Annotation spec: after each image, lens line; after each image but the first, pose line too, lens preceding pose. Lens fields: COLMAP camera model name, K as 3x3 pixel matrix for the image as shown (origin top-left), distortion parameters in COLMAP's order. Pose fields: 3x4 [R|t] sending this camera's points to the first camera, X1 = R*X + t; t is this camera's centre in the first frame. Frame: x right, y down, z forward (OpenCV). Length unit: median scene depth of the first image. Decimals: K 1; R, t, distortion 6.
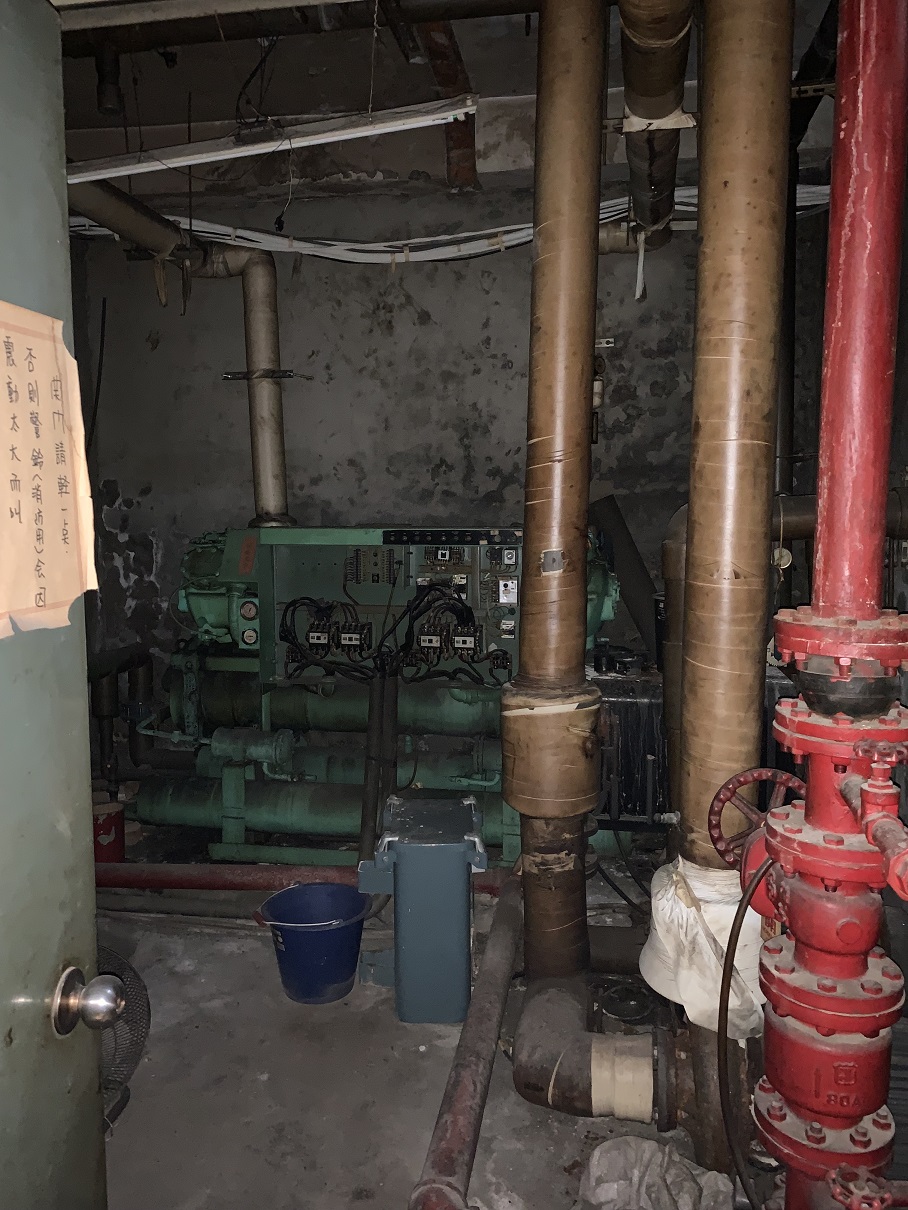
lens RADIAL K [[951.0, 0, 451.3], [0, 951.0, 607.3], [0, 0, 1]] dist [0.035023, -0.036159]
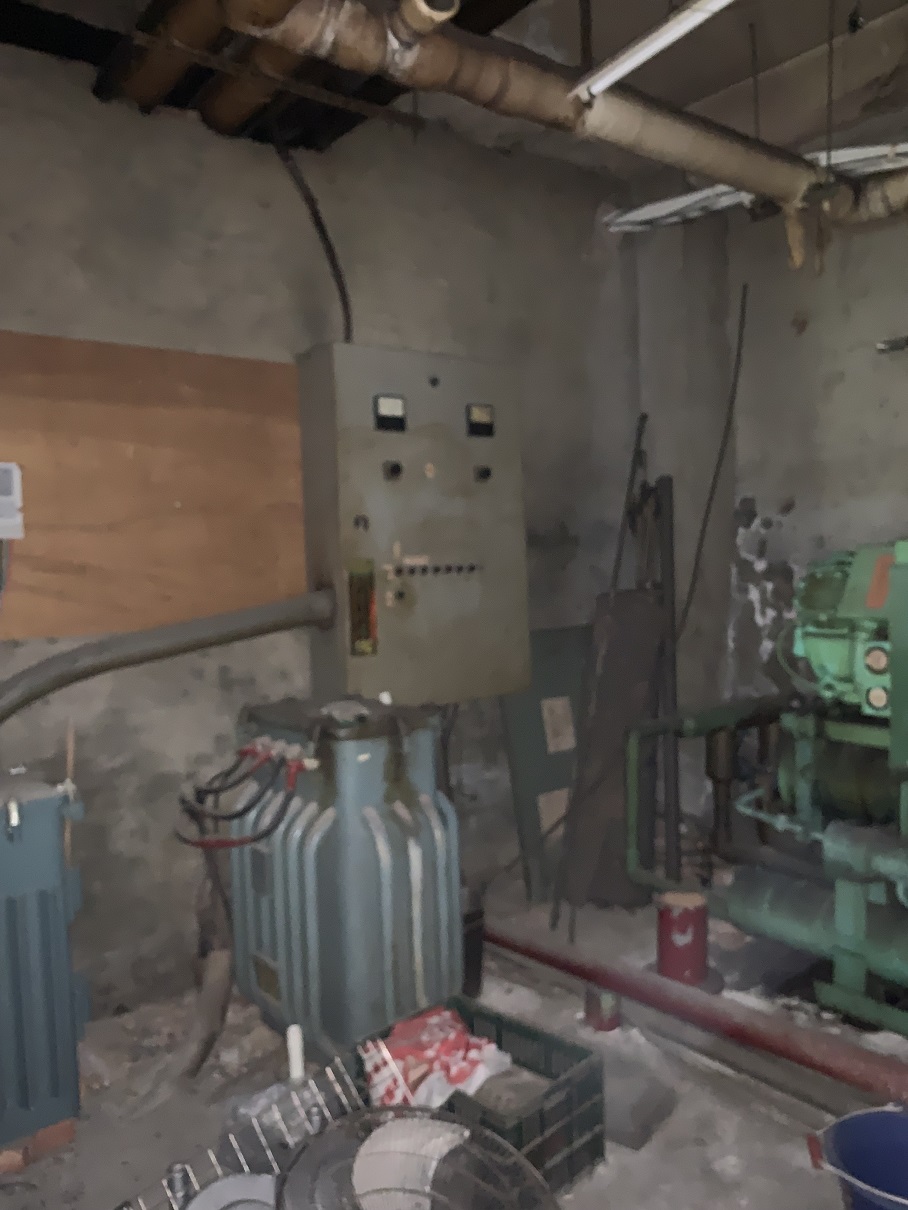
lens RADIAL K [[951.0, 0, 461.6], [0, 951.0, 596.2], [0, 0, 1]] dist [0.035023, -0.036159]
pose [[0.731476, 0.010467, -0.681787, 0.040482], [-0.051311, 0.997892, -0.039731, 0.000227], [0.679934, 0.064045, 0.730471, 0.262717]]
